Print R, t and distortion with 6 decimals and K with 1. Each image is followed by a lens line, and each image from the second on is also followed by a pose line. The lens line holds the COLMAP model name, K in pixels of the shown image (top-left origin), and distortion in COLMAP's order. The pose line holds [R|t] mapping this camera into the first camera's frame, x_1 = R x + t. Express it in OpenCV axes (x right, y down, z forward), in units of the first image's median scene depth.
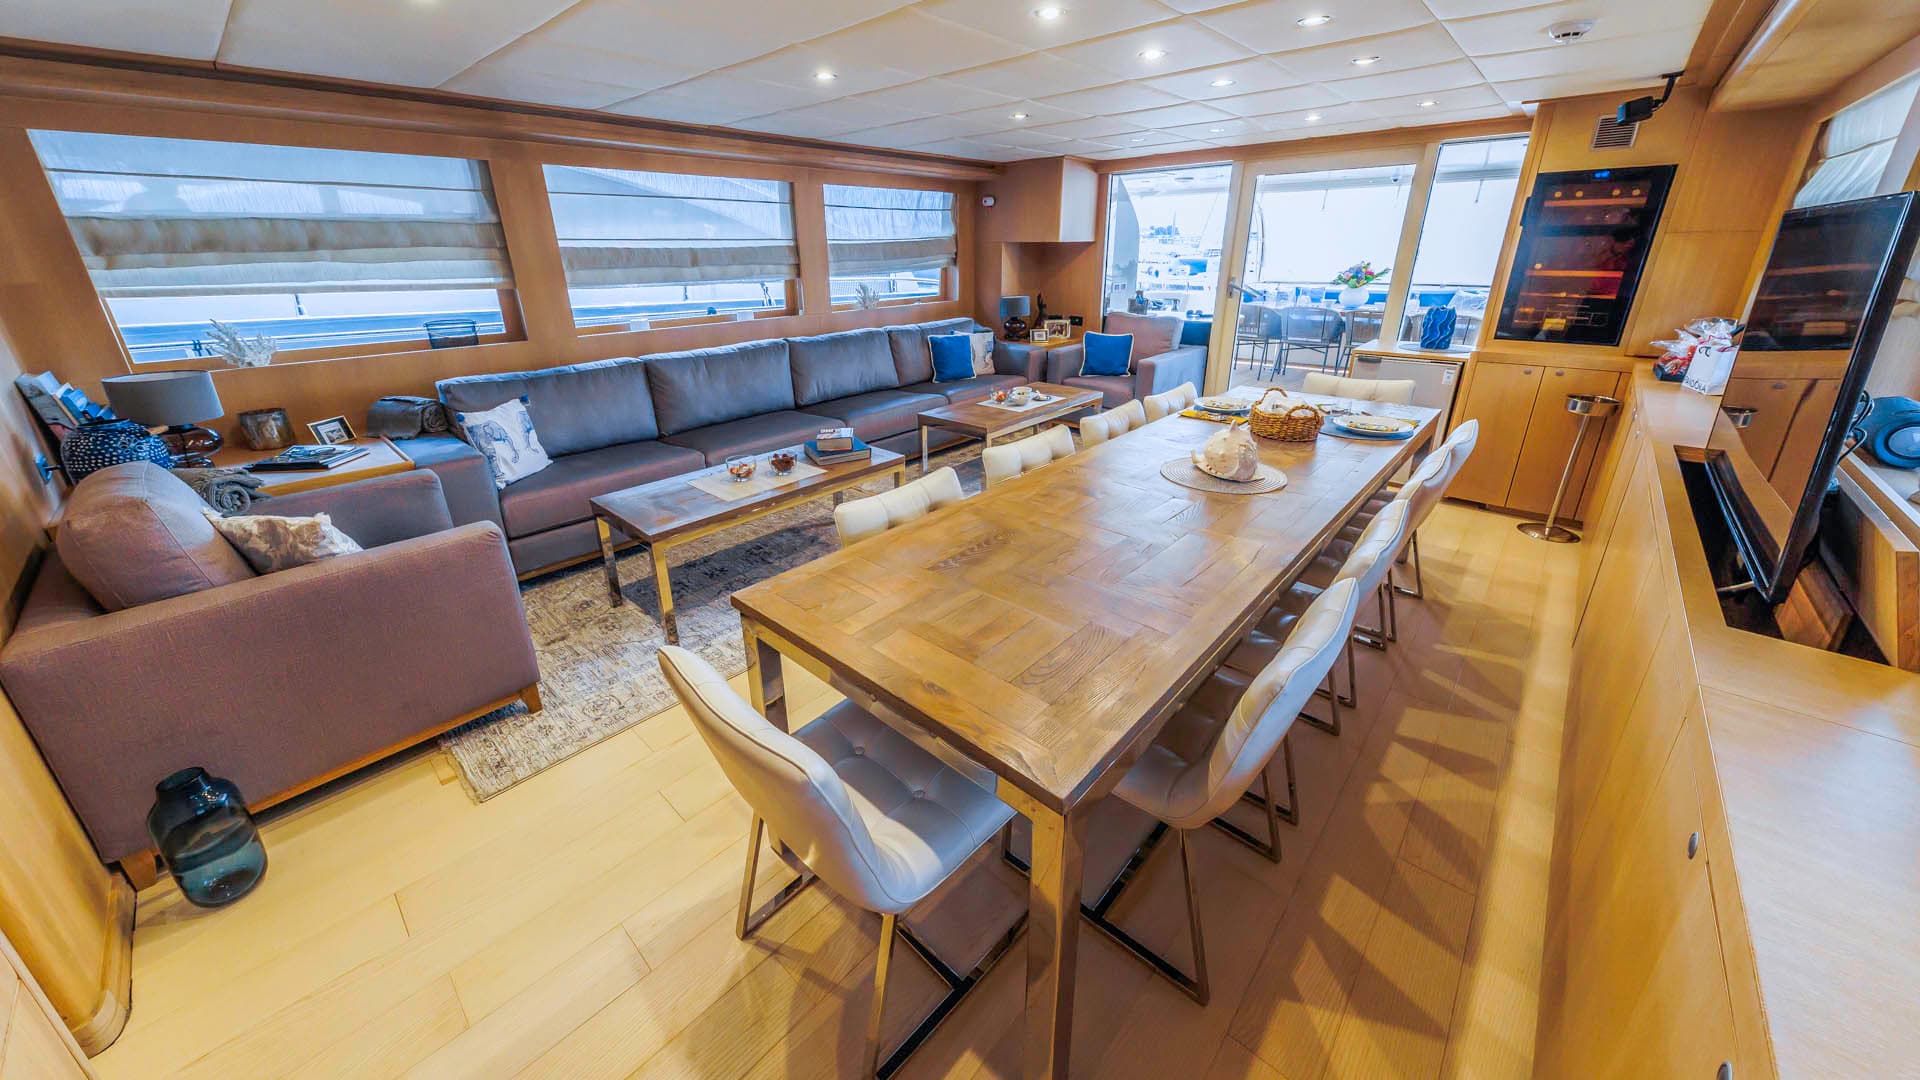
lens RADIAL K [[677.2, 0, 968.3], [0, 677.2, 492.5], [0, 0, 1]] dist [-0.002799, -0.000839]
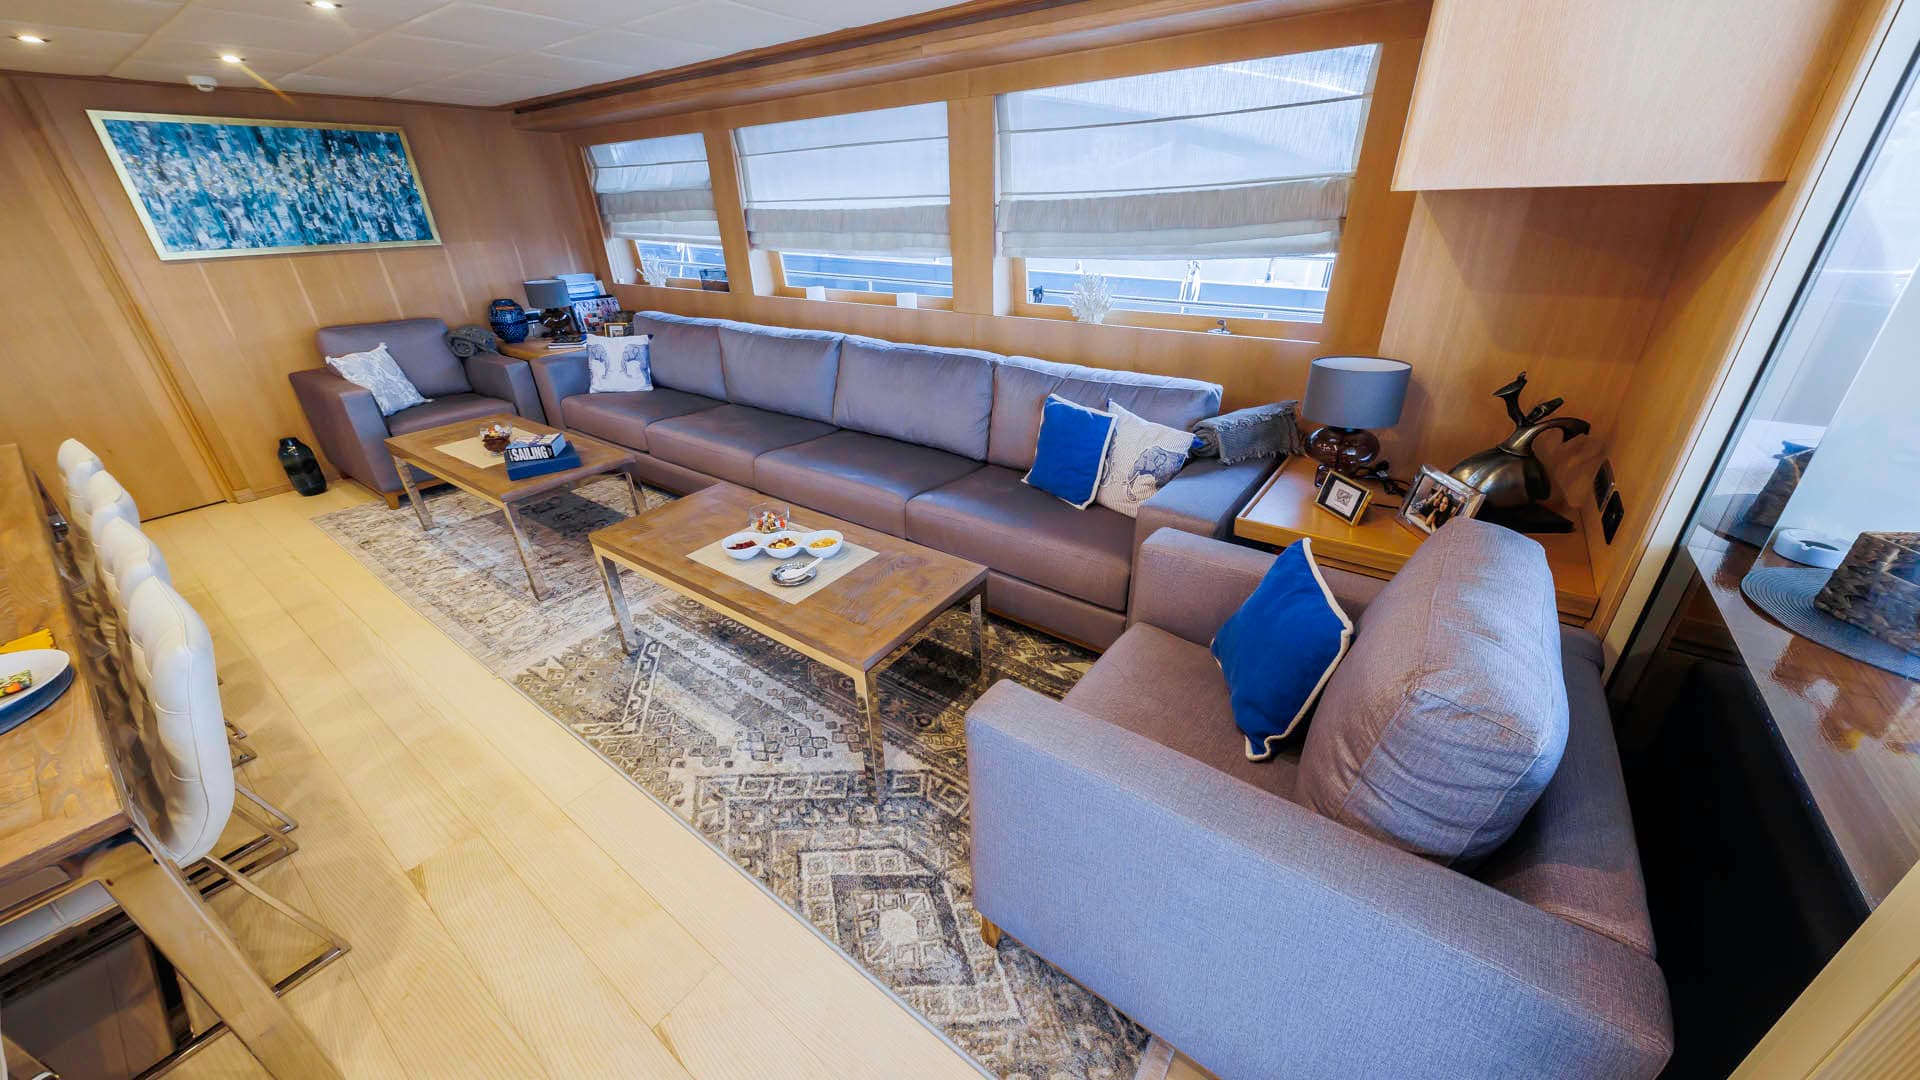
lens RADIAL K [[678.4, 0, 963.1], [0, 678.4, 537.9], [0, 0, 1]] dist [-0.004047, -0.000224]
pose [[0.096732, 0.446317, -0.889632, 0.506849], [-0.324233, 0.859198, 0.395793, -0.367750], [0.941019, 0.250162, 0.227823, 0.983835]]
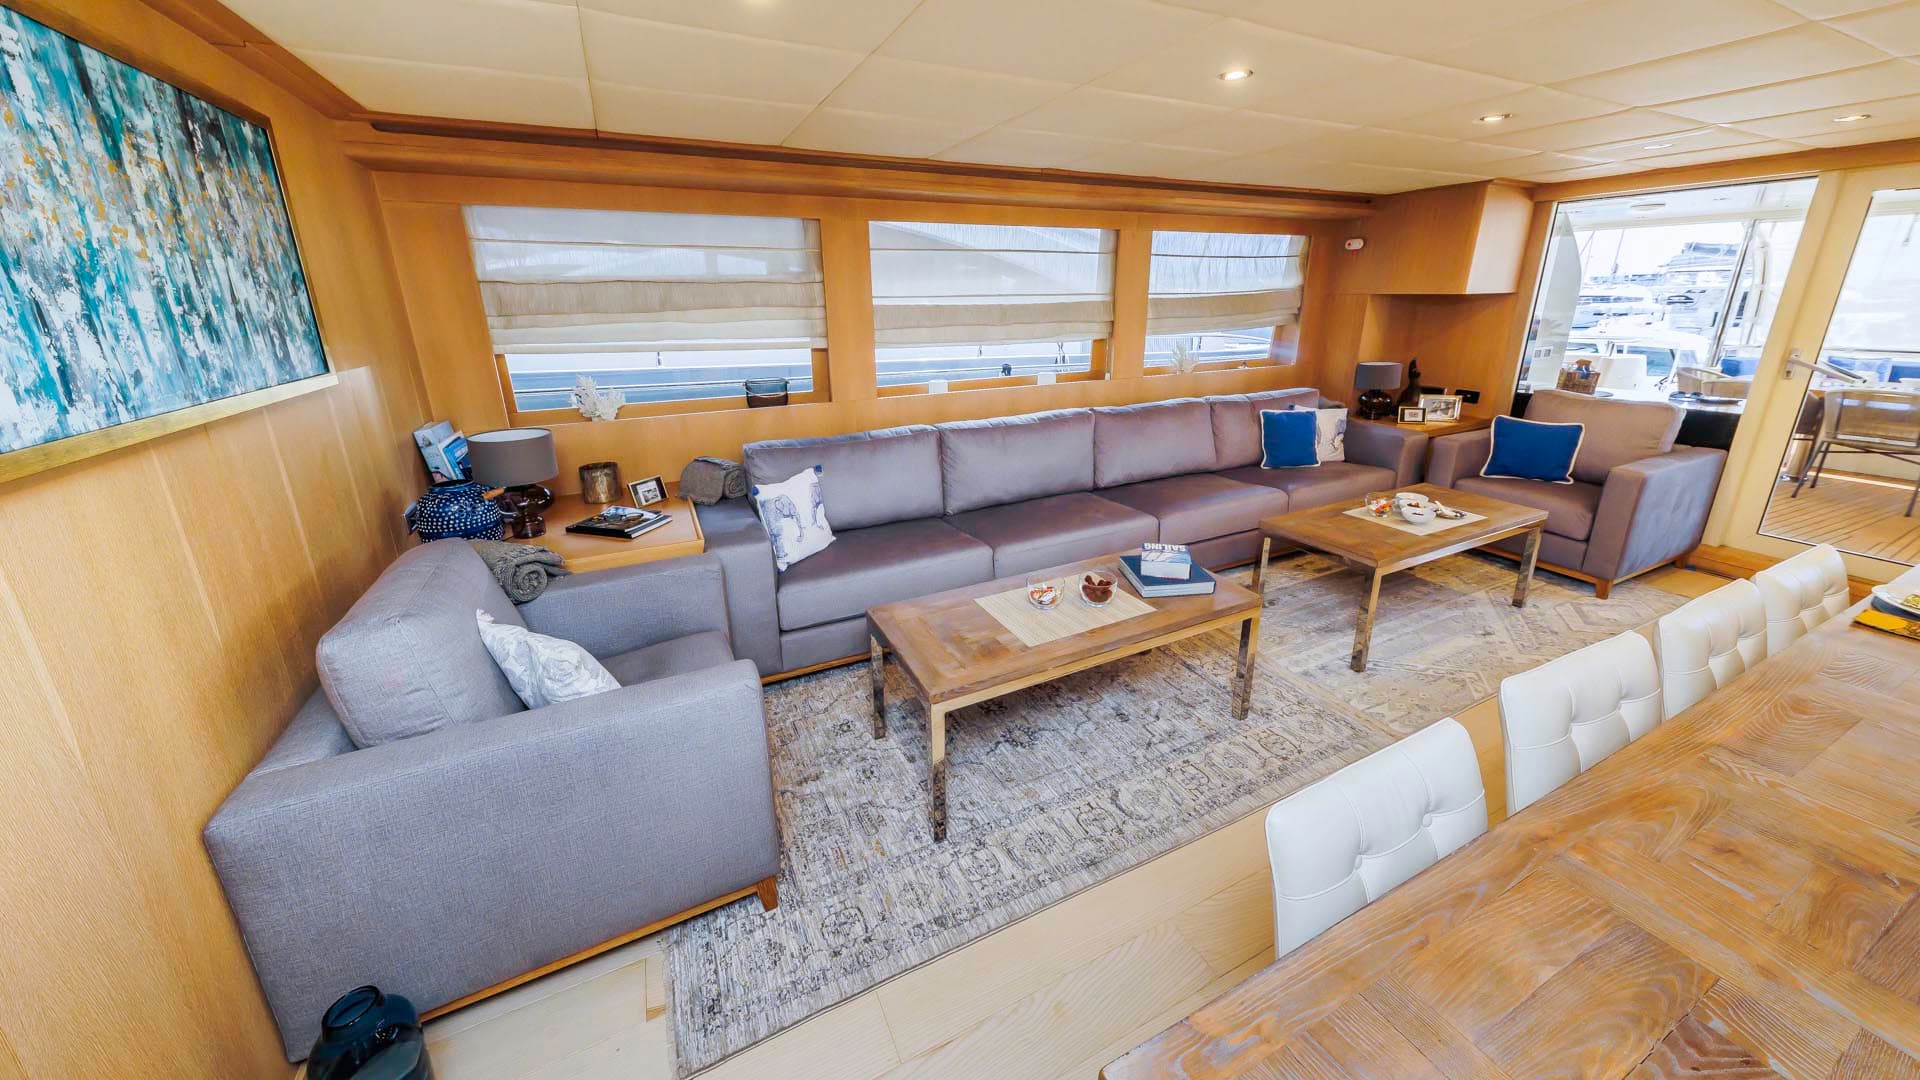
lens RADIAL K [[654.8, 0, 950.3], [0, 654.8, 487.6], [0, 0, 1]] dist [-0.008400, -0.000480]
pose [[0.920660, 0.102778, -0.376592, -0.110216], [-0.125966, 0.991329, -0.037401, -0.073562], [0.369482, 0.081872, 0.925624, 0.175491]]
